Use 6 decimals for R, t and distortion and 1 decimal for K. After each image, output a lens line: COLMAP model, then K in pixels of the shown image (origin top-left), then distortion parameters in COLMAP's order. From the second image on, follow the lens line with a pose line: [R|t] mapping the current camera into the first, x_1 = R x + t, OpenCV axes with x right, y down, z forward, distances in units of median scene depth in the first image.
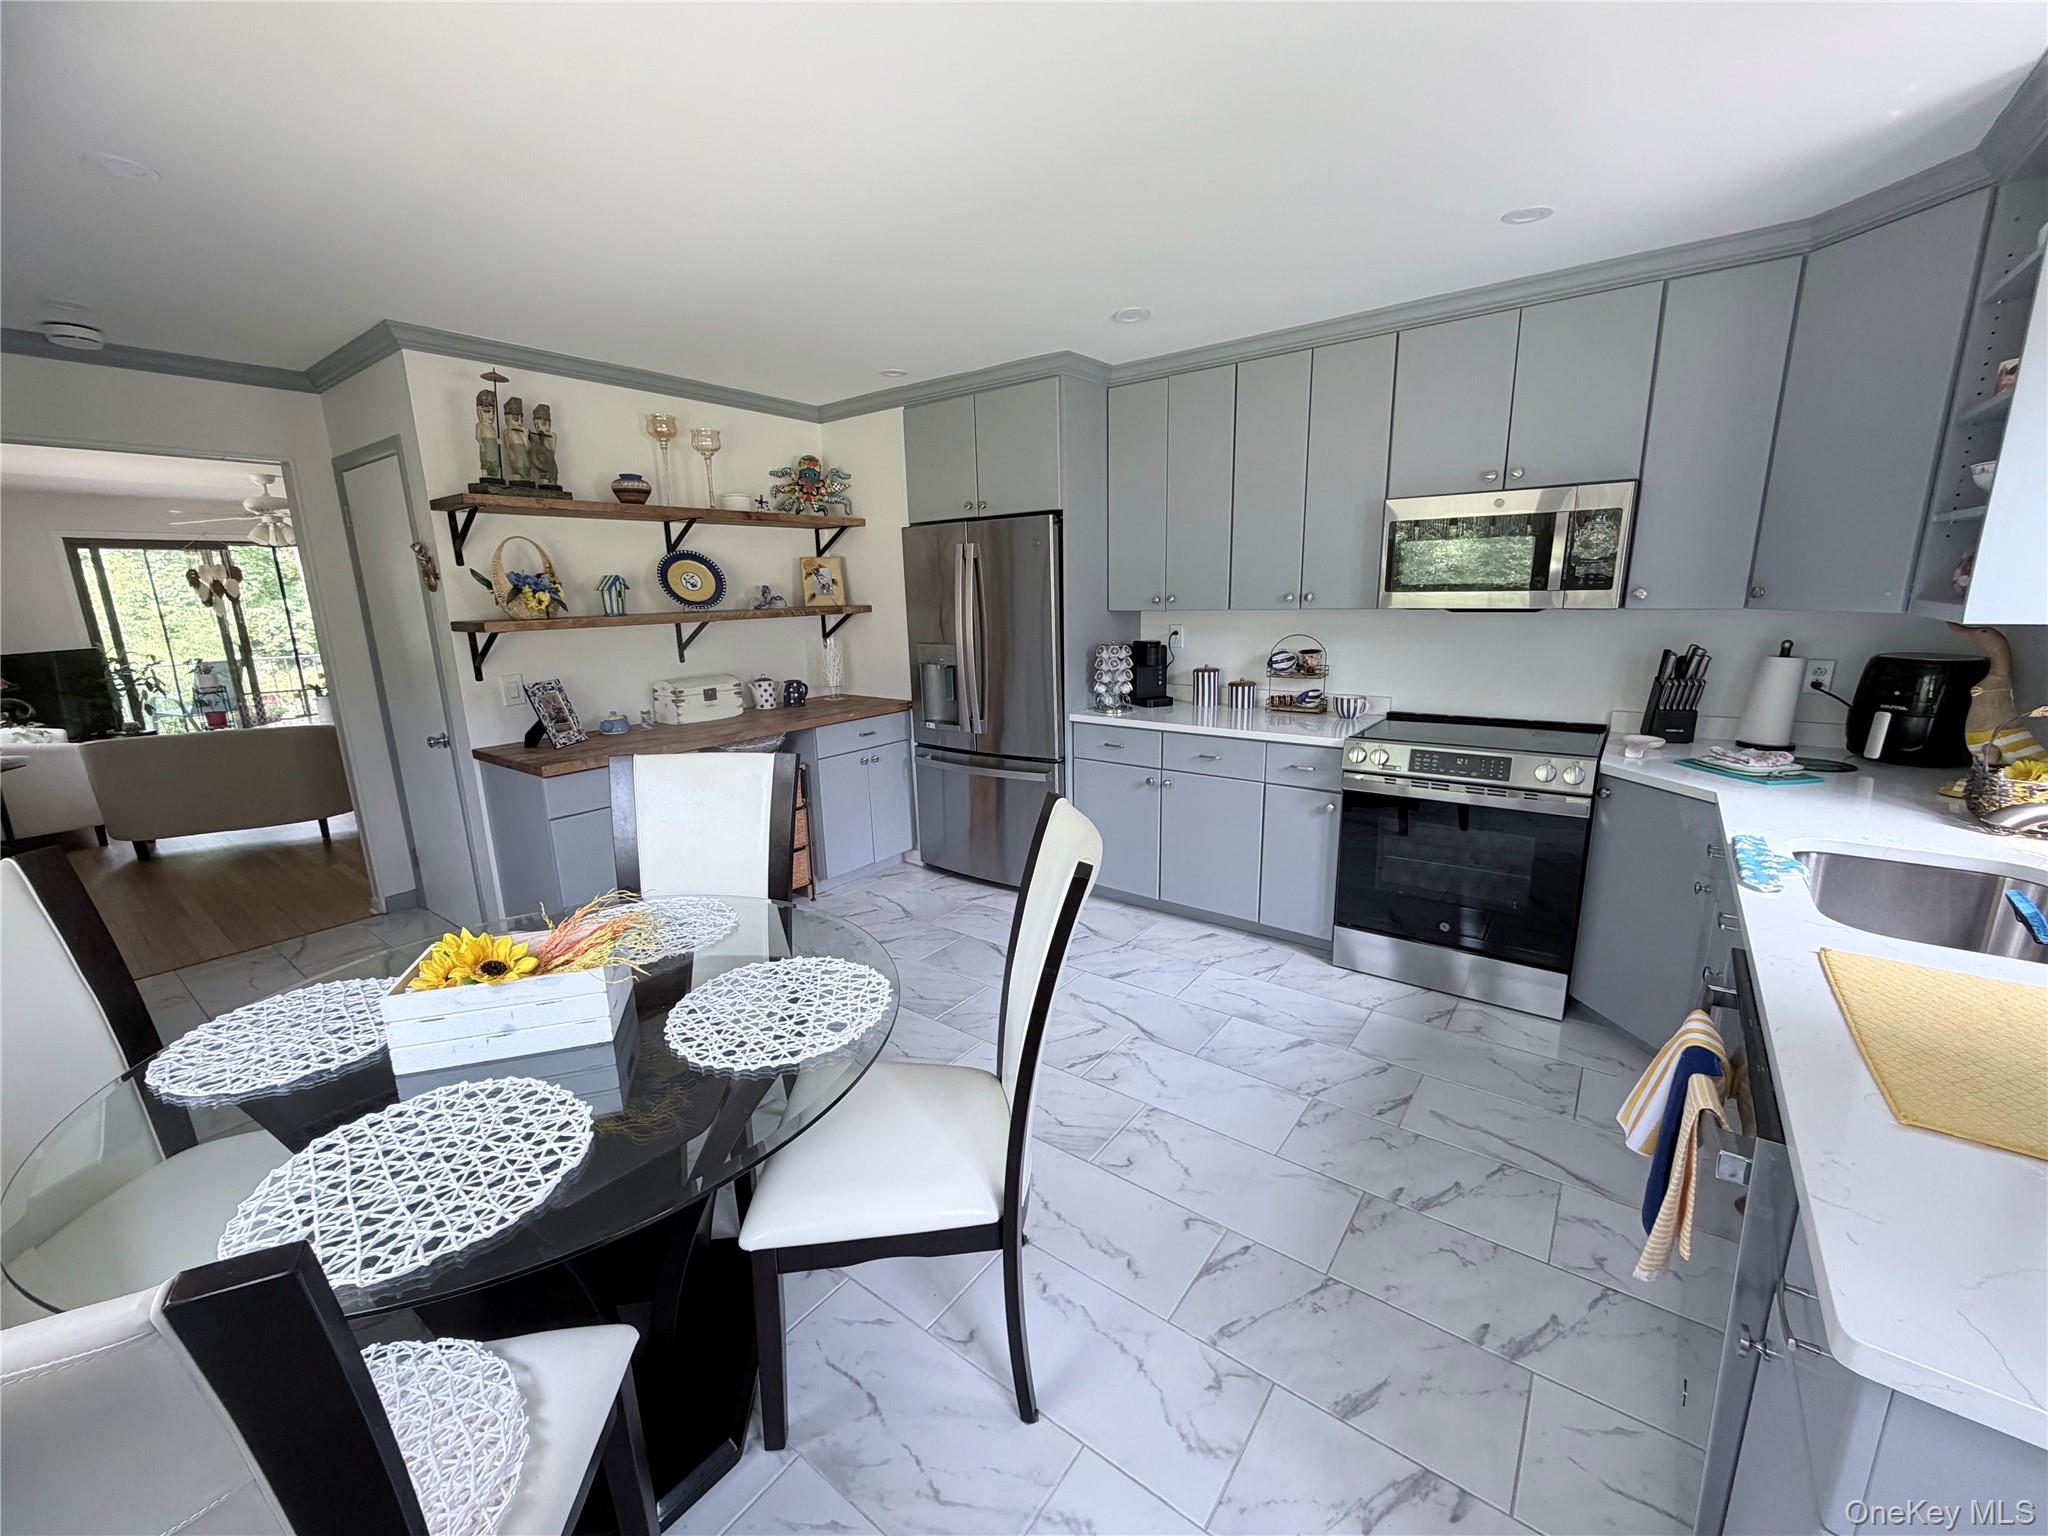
lens RADIAL K [[823.2, 0, 1021.0], [0, 823.2, 768.4], [0, 0, 1]] dist [-0.000256, 0.000198]
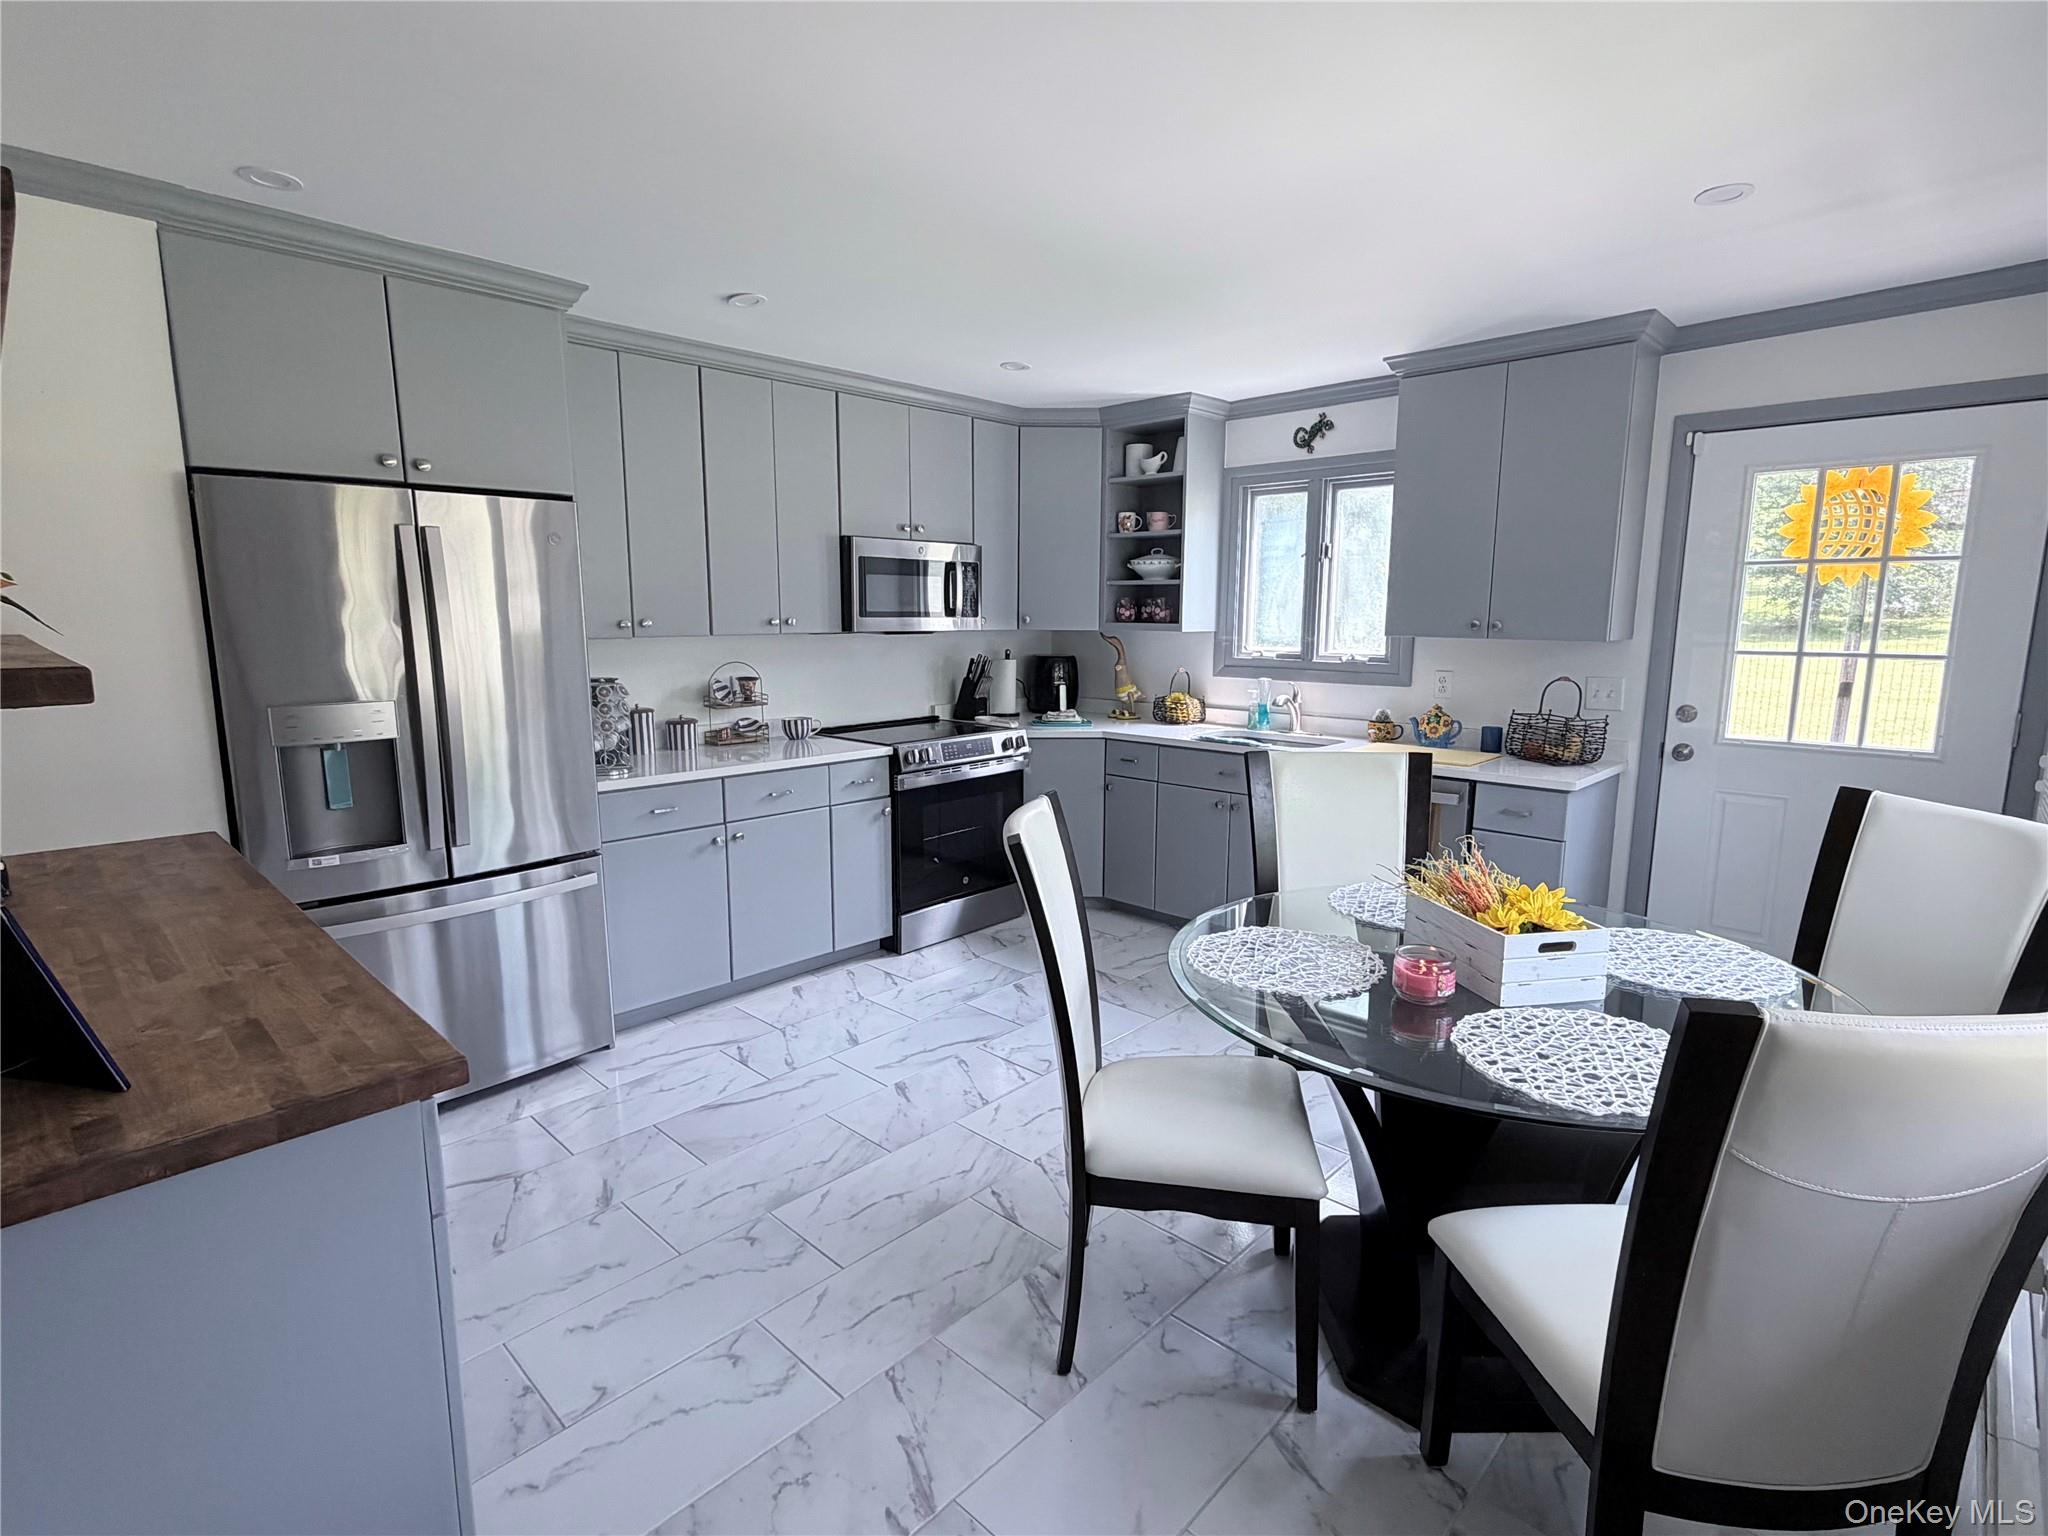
lens RADIAL K [[994.6, 0, 1018.6], [0, 994.6, 772.7], [0, 0, 1]] dist [0.000582, 0.000059]
pose [[0.112118, -0.135752, 0.984378, -0.791288], [0.214812, 0.970512, 0.109373, -0.096409], [-0.970199, 0.199194, 0.137973, 0.562774]]
